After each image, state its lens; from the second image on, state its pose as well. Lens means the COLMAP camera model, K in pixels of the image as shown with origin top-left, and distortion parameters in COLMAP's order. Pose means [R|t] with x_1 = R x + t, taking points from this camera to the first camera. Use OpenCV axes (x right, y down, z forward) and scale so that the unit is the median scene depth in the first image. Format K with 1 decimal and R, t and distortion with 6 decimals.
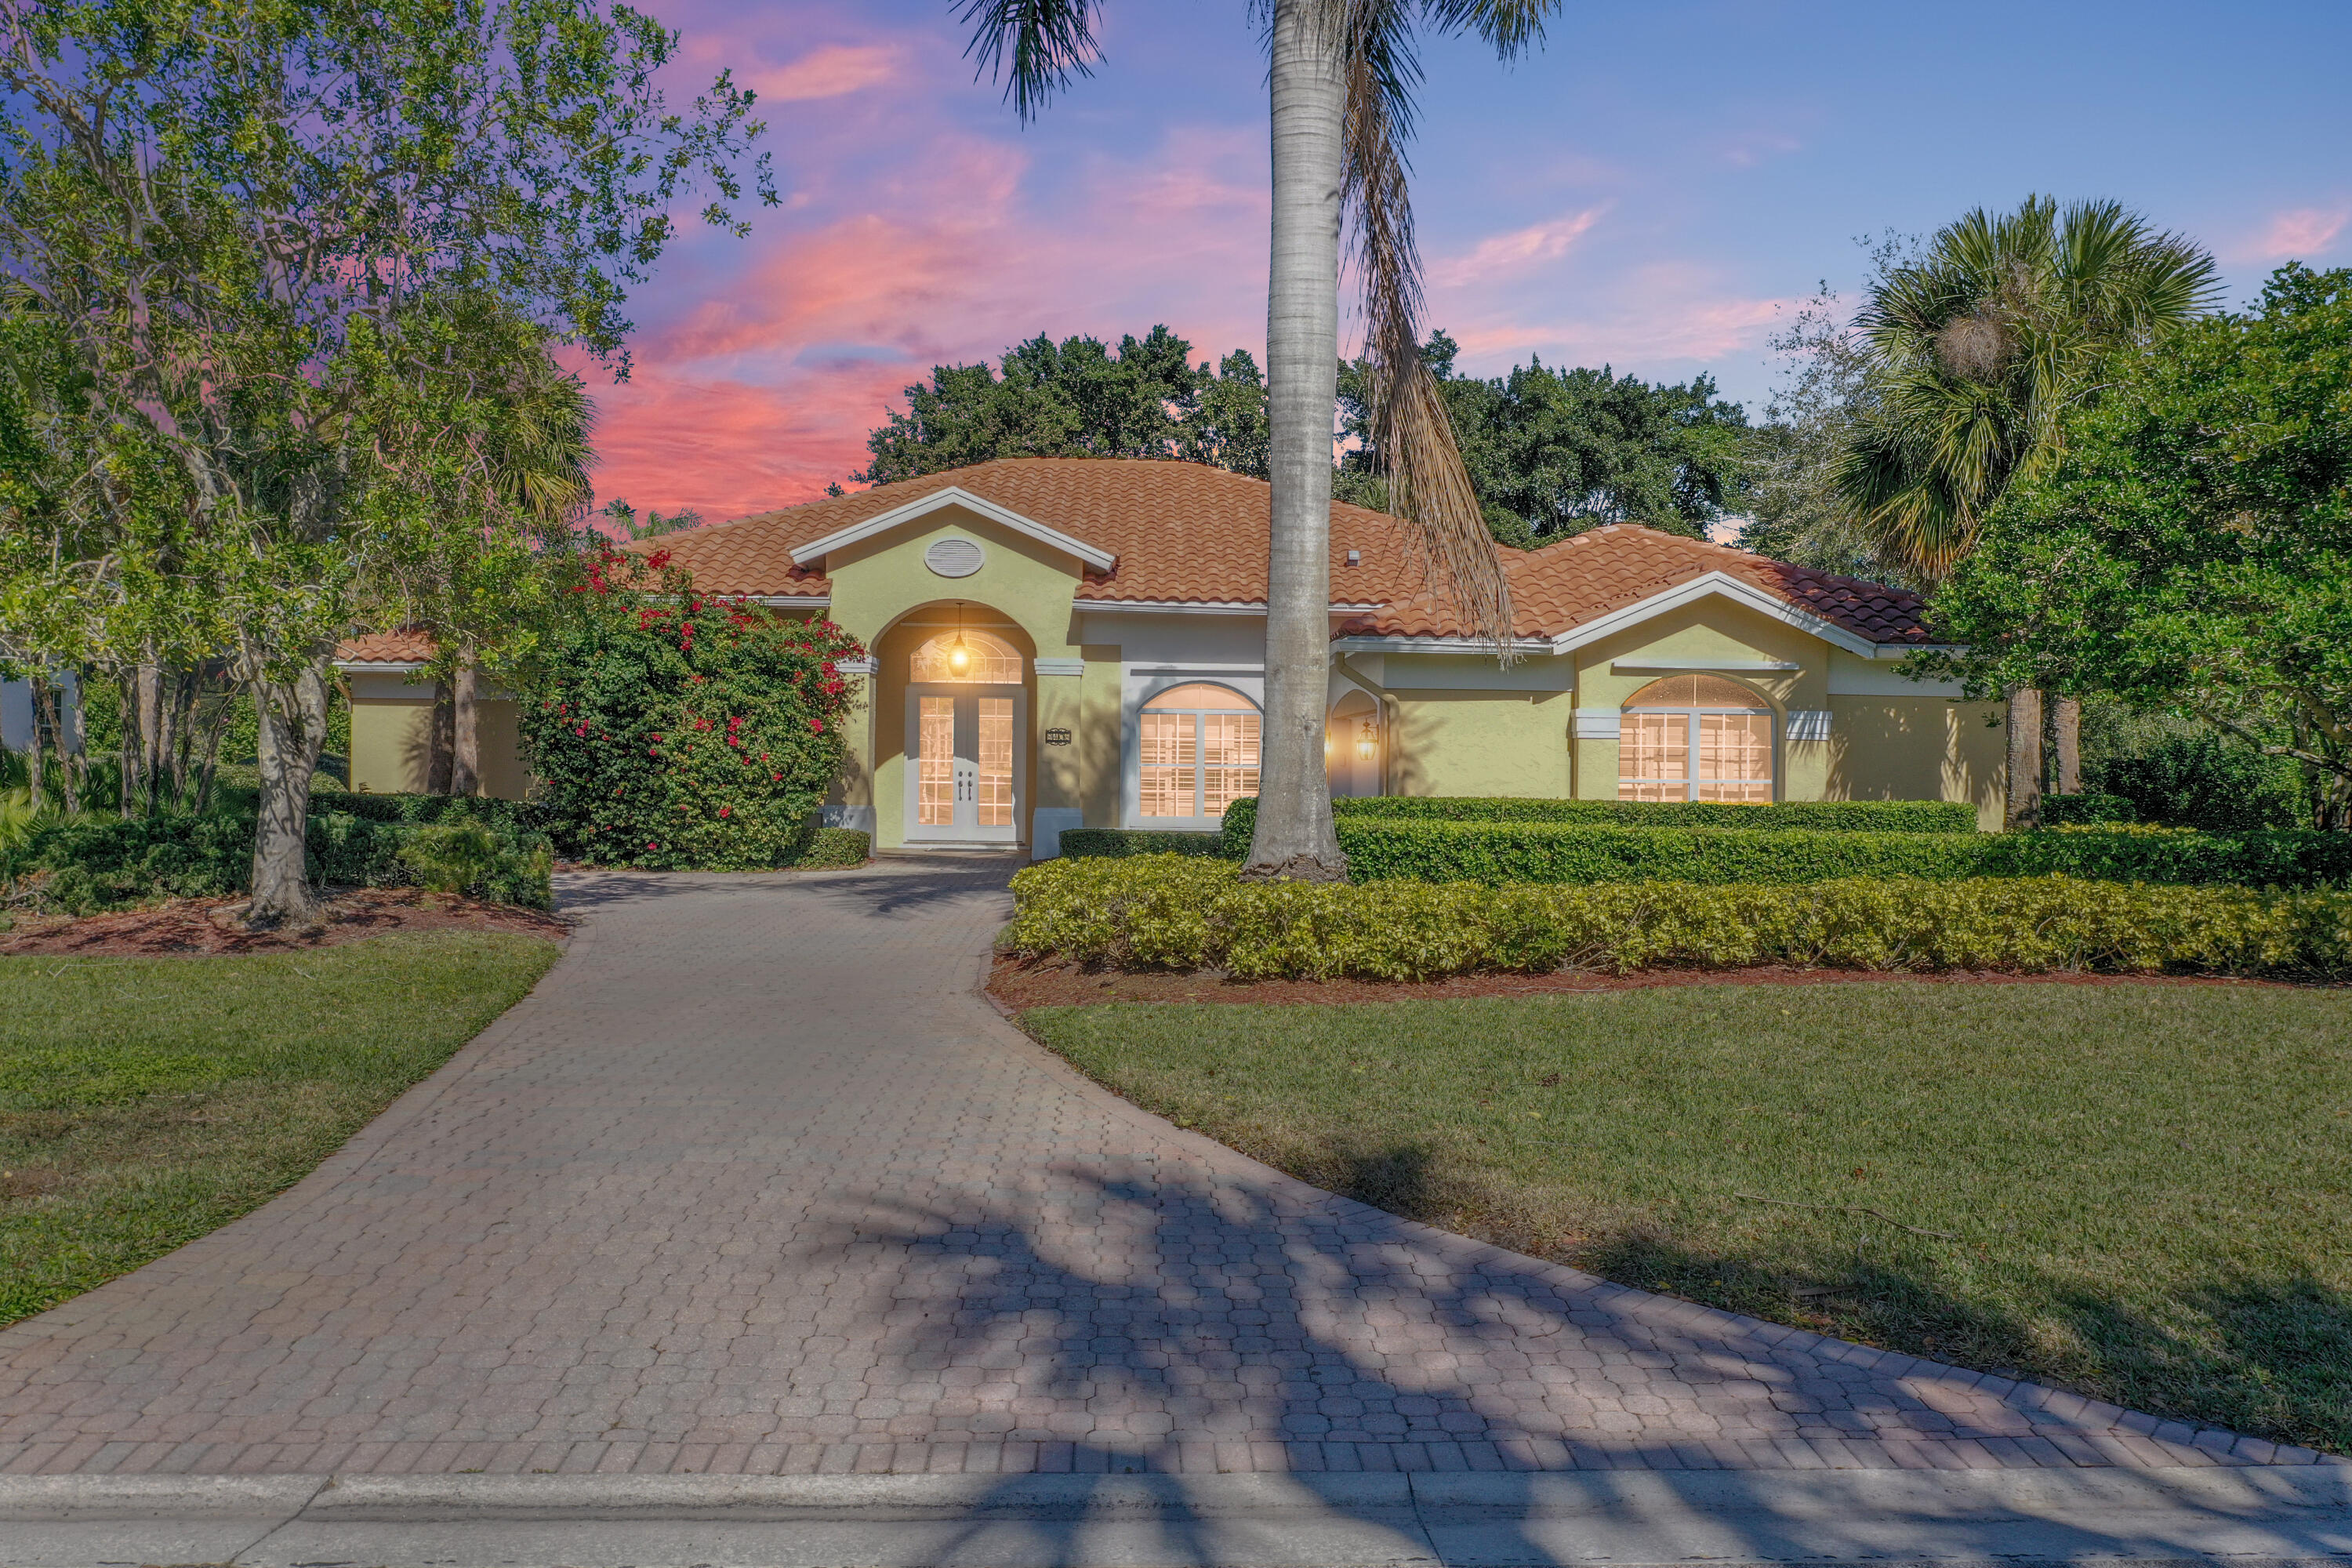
lens RADIAL K [[1864.6, 0, 1176.0], [0, 1864.6, 784.0], [0, 0, 1]] dist [-0.000431, 0.003625]
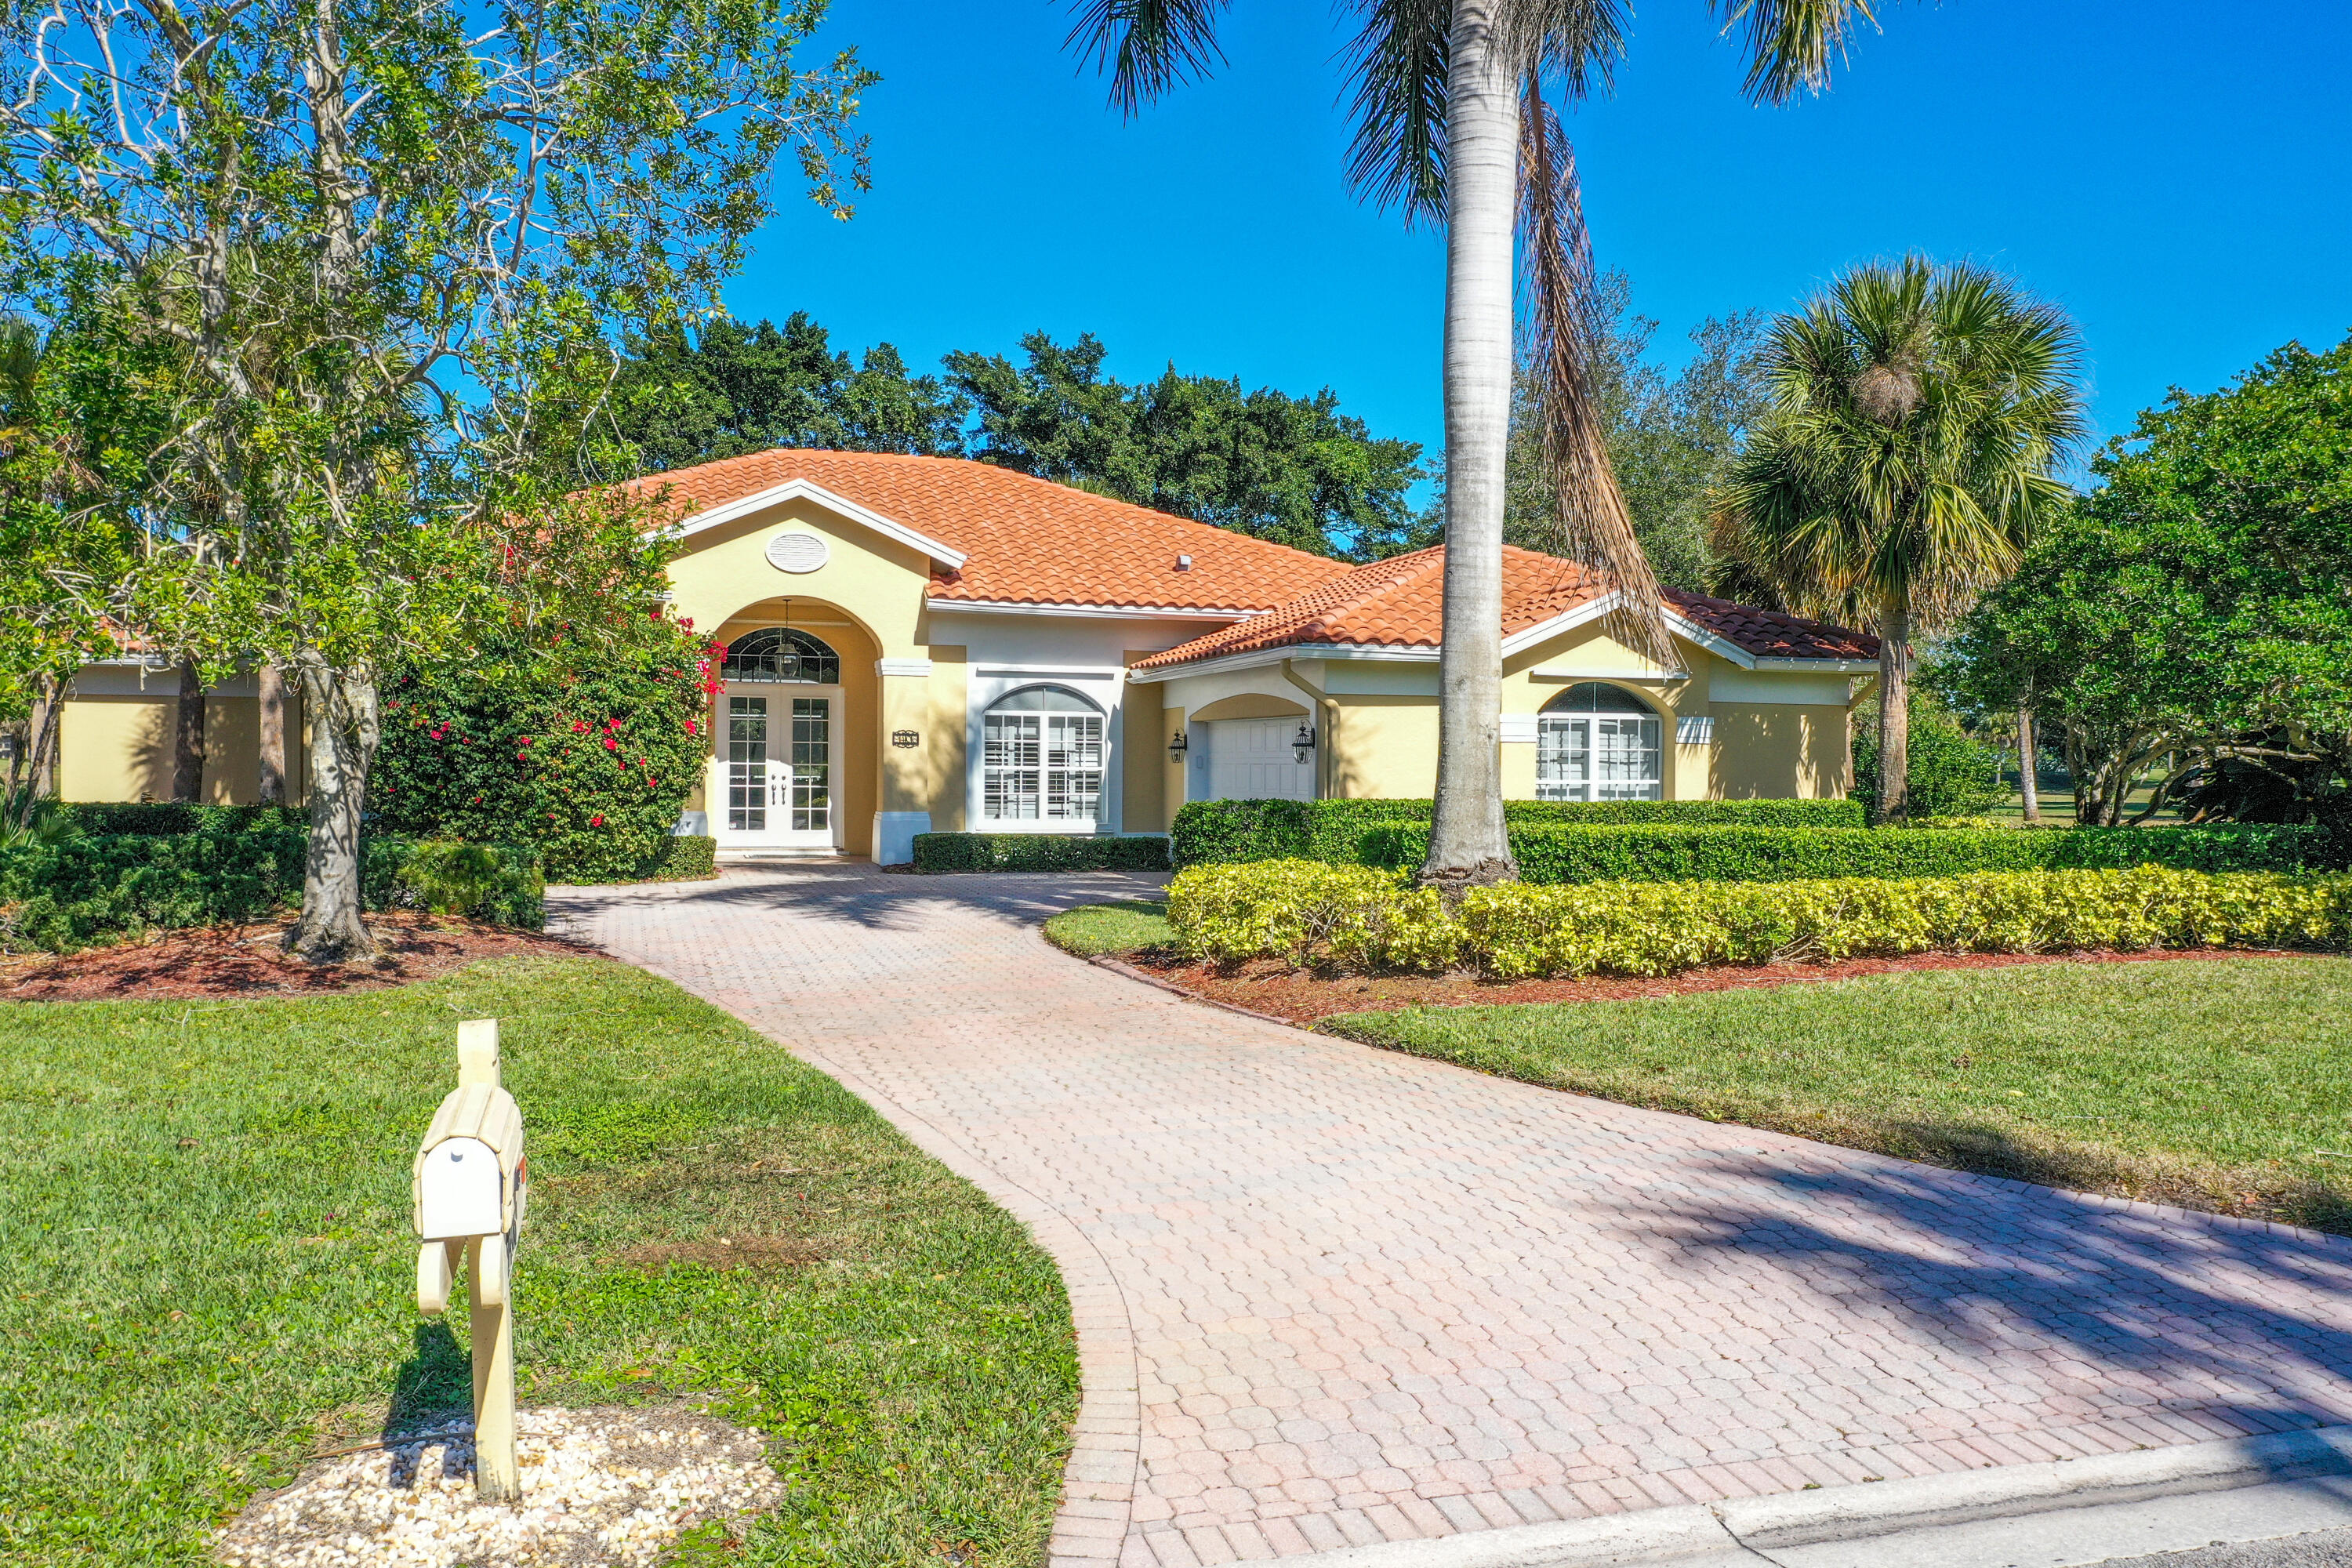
lens RADIAL K [[1865.4, 0, 1176.0], [0, 1865.4, 784.0], [0, 0, 1]] dist [0.009079, -0.001315]
pose [[0.964660, -0.006458, 0.263420, -0.263824], [0.005931, 0.999979, 0.002795, -0.005215], [-0.263433, -0.001134, 0.964677, 0.029494]]
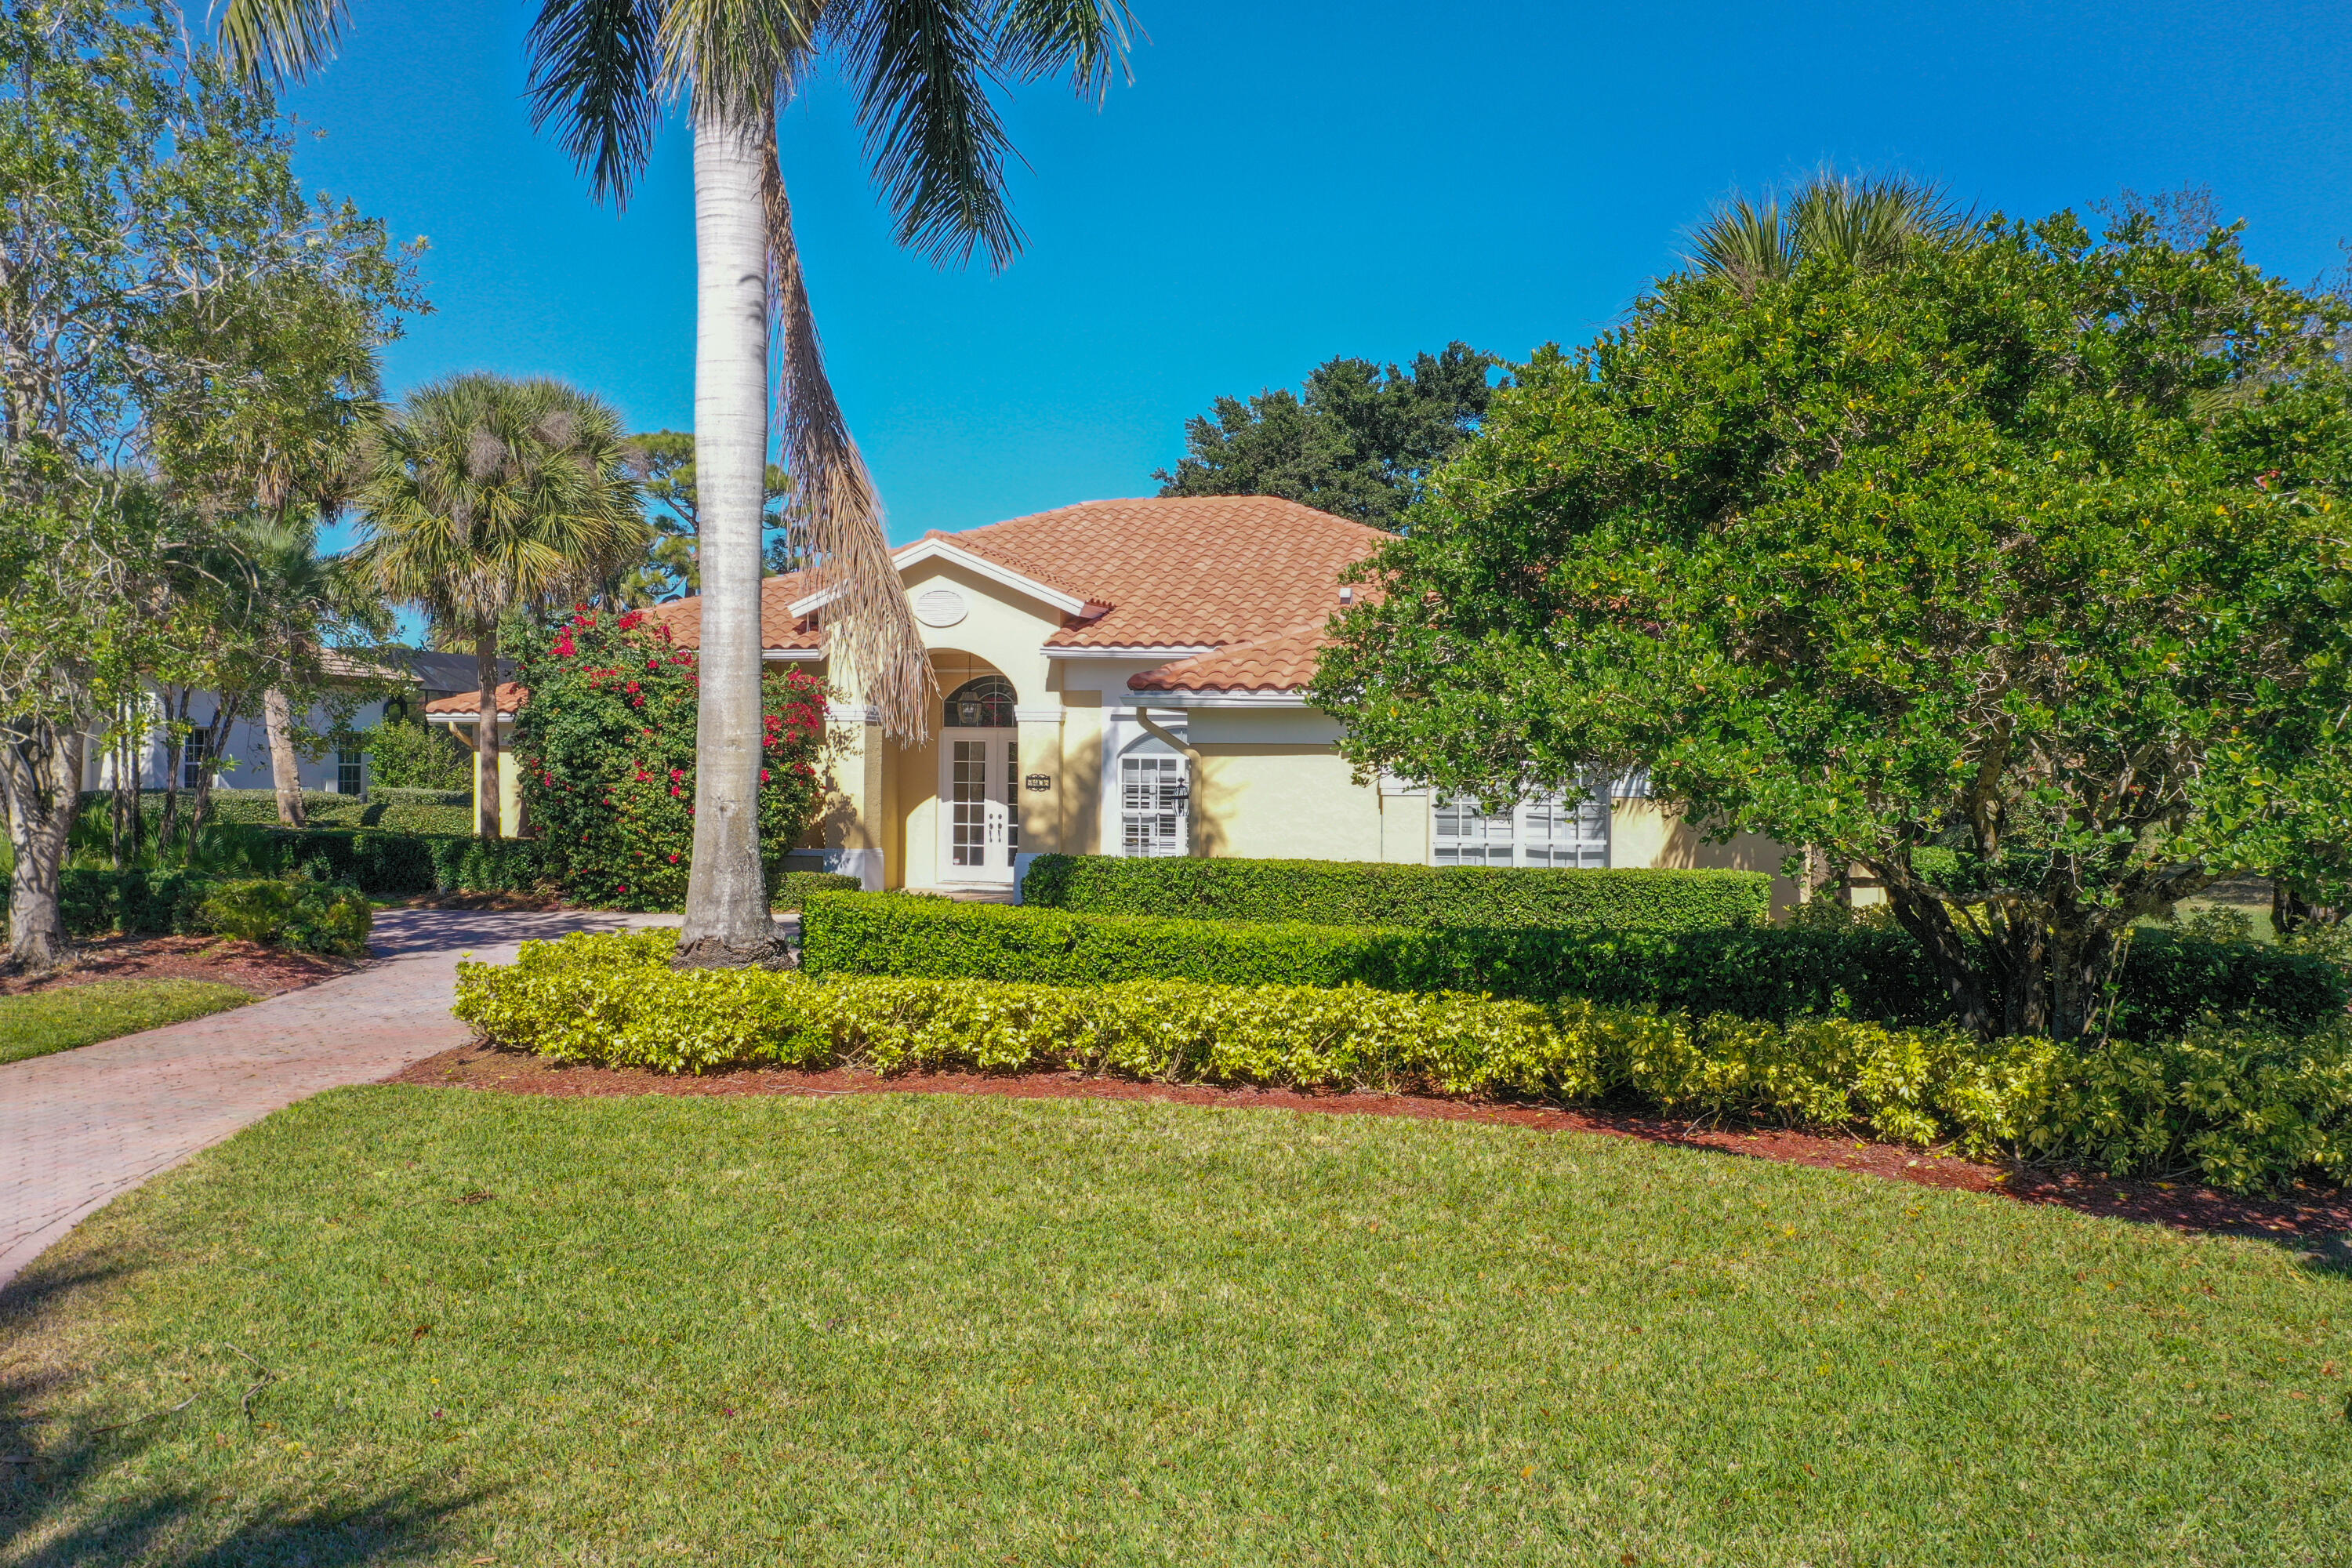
lens RADIAL K [[1864.6, 0, 1176.0], [0, 1864.6, 784.0], [0, 0, 1]] dist [-0.000431, 0.003625]
pose [[0.961726, -0.000022, -0.274014, 0.407904], [-0.001652, 0.999981, -0.005879, -0.026894], [0.274009, 0.006107, 0.961708, 0.074572]]
